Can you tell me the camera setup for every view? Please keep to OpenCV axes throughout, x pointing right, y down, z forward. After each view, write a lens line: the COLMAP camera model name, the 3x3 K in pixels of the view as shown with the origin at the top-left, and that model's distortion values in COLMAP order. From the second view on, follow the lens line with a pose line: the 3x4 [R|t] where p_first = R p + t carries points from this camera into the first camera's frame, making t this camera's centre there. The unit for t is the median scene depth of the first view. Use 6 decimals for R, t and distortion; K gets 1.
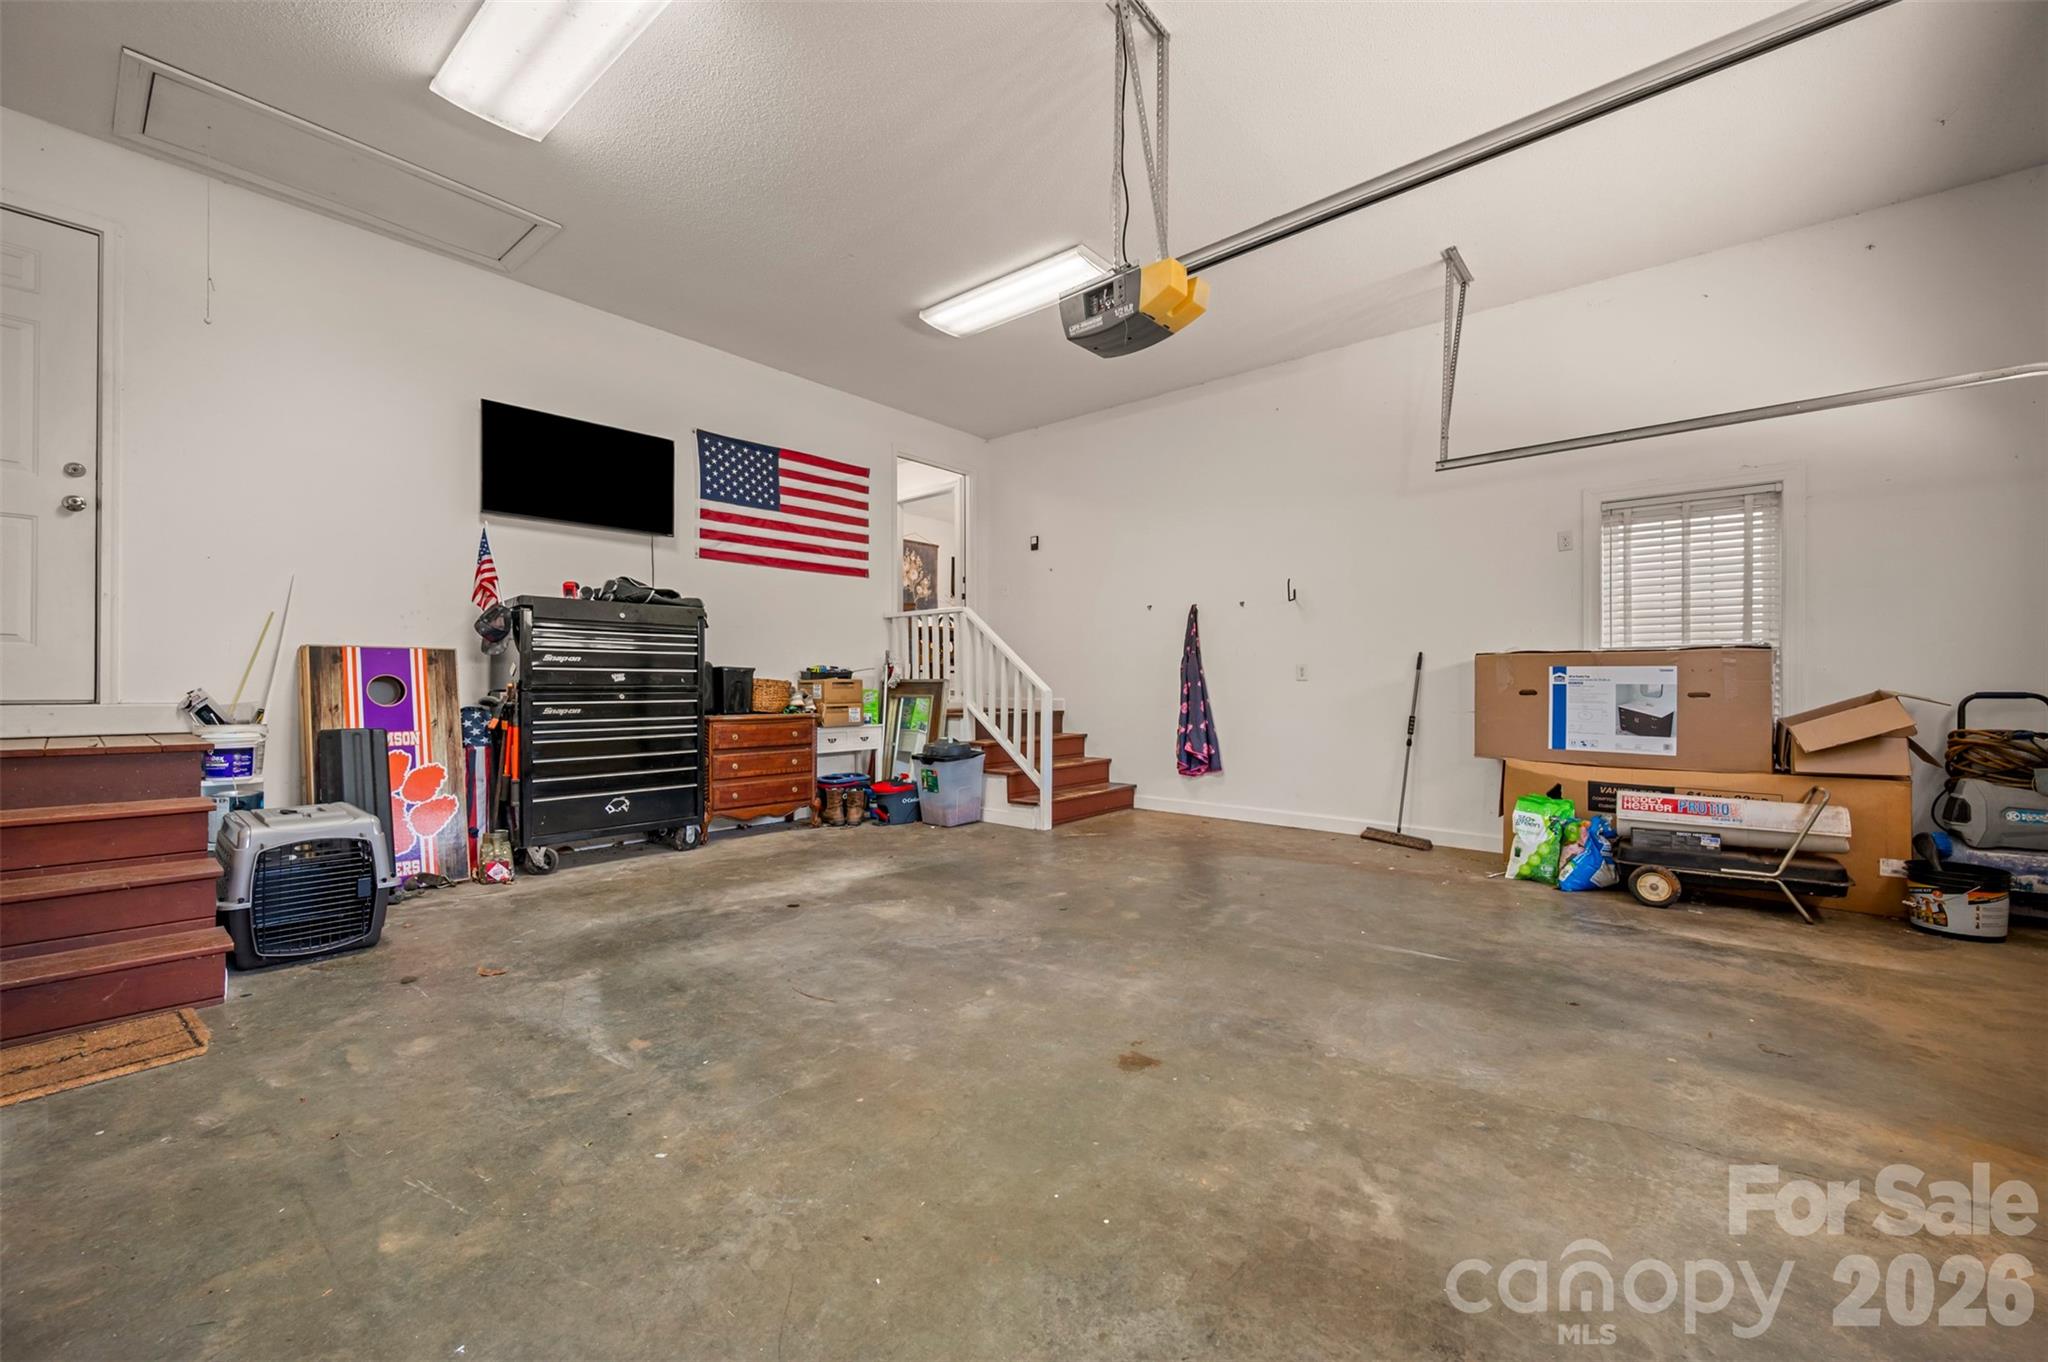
lens RADIAL K [[809.3, 0, 1030.0], [0, 809.3, 681.6], [0, 0, 1]] dist [0.001297, -0.000013]
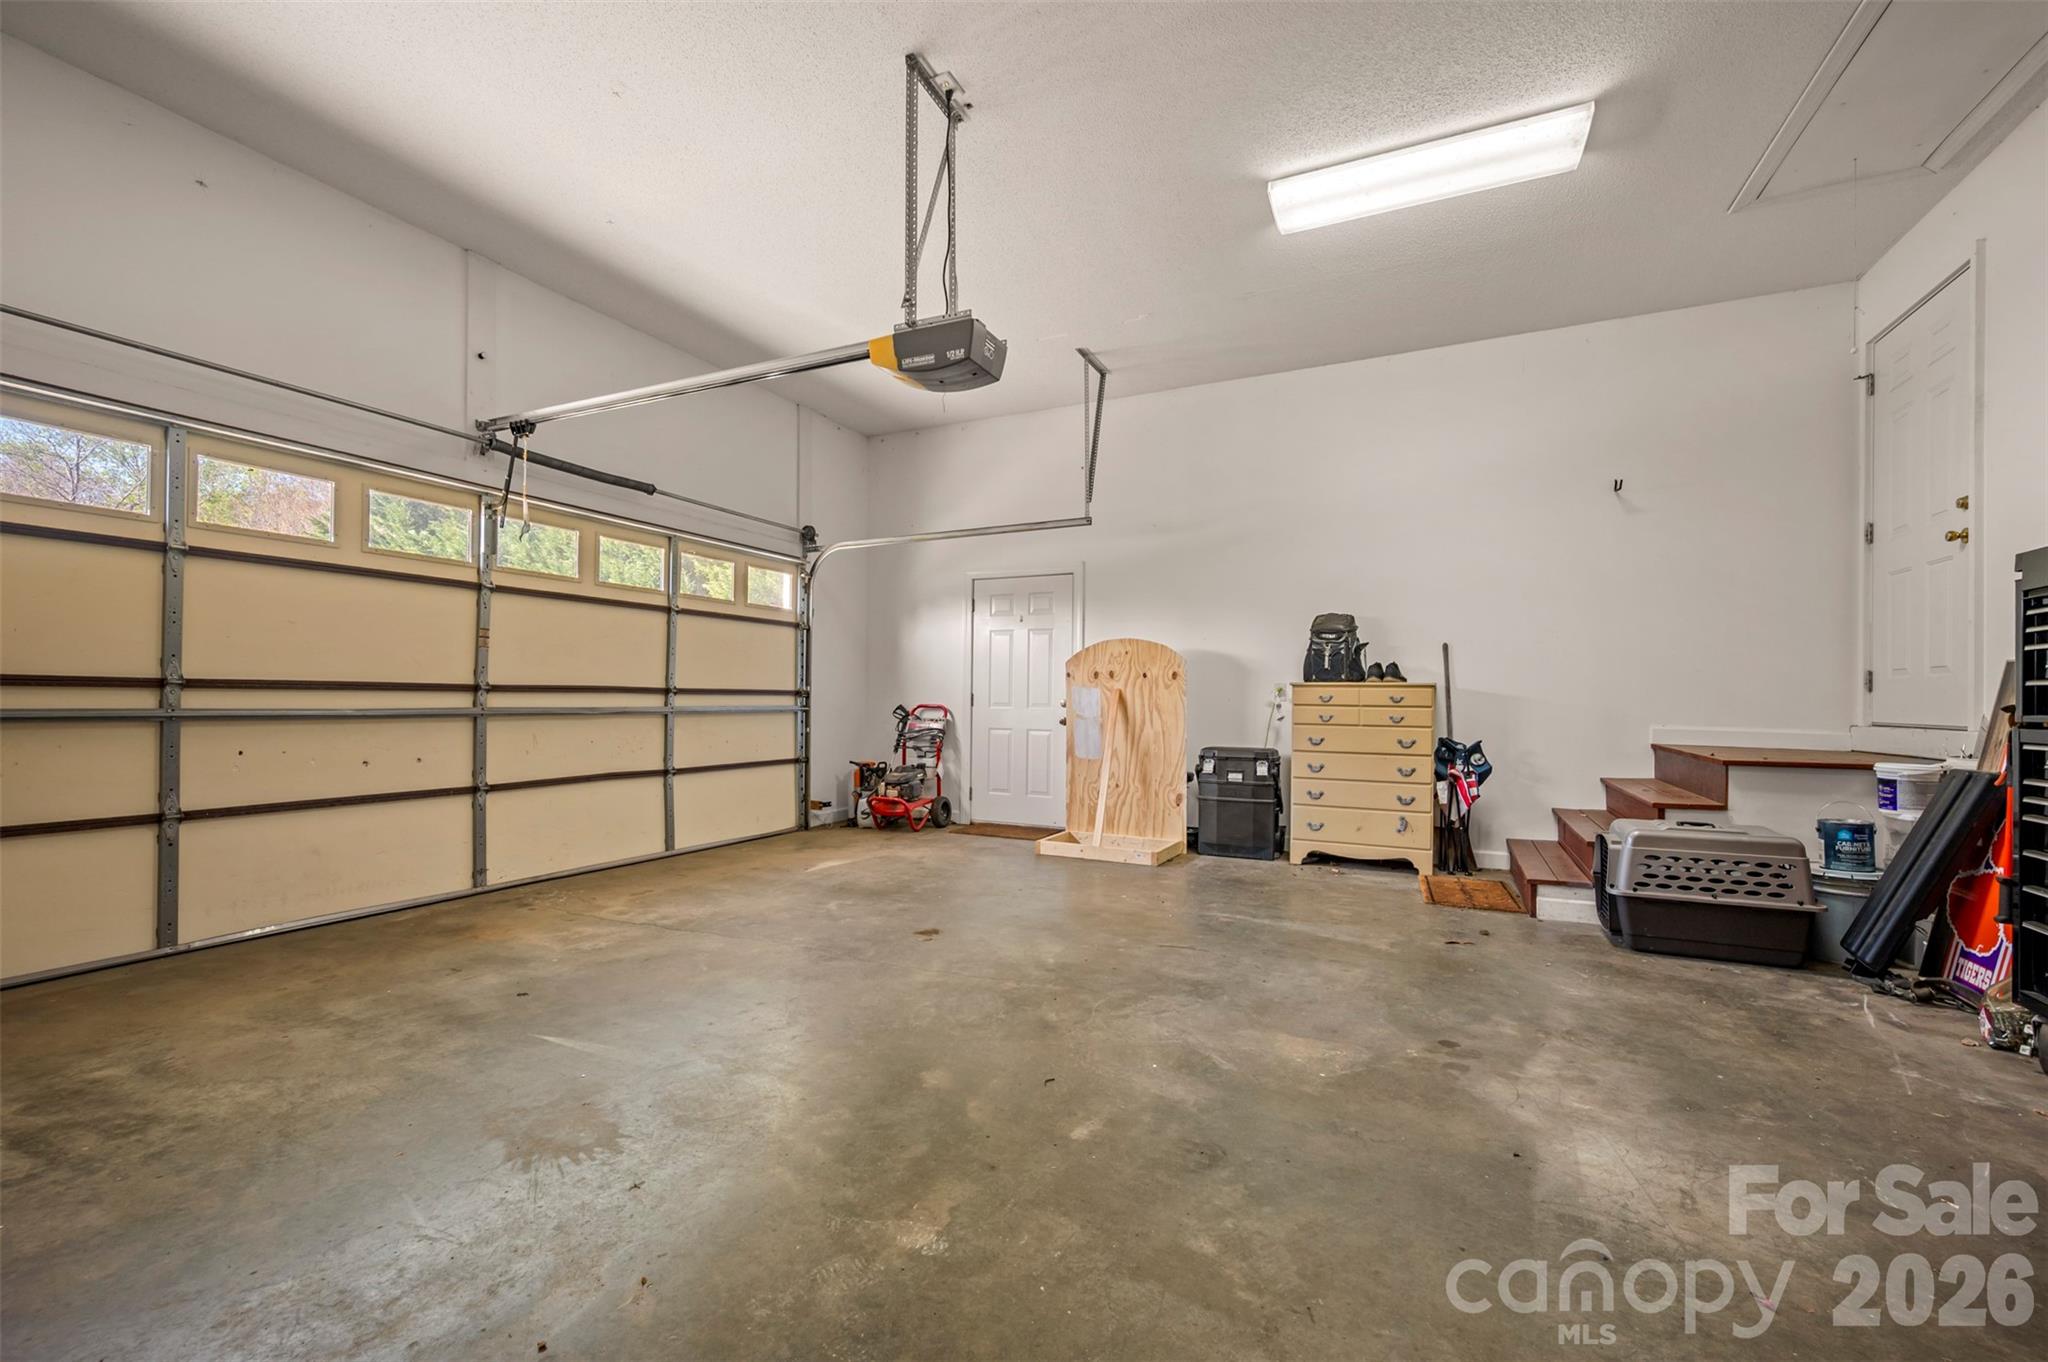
lens RADIAL K [[809.3, 0, 1030.0], [0, 809.3, 681.6], [0, 0, 1]] dist [0.001297, -0.000013]
pose [[-0.968566, -0.014666, -0.248324, 0.271894], [-0.008335, 0.999613, -0.026527, 0.003828], [0.248617, -0.023623, -0.968314, 2.074311]]
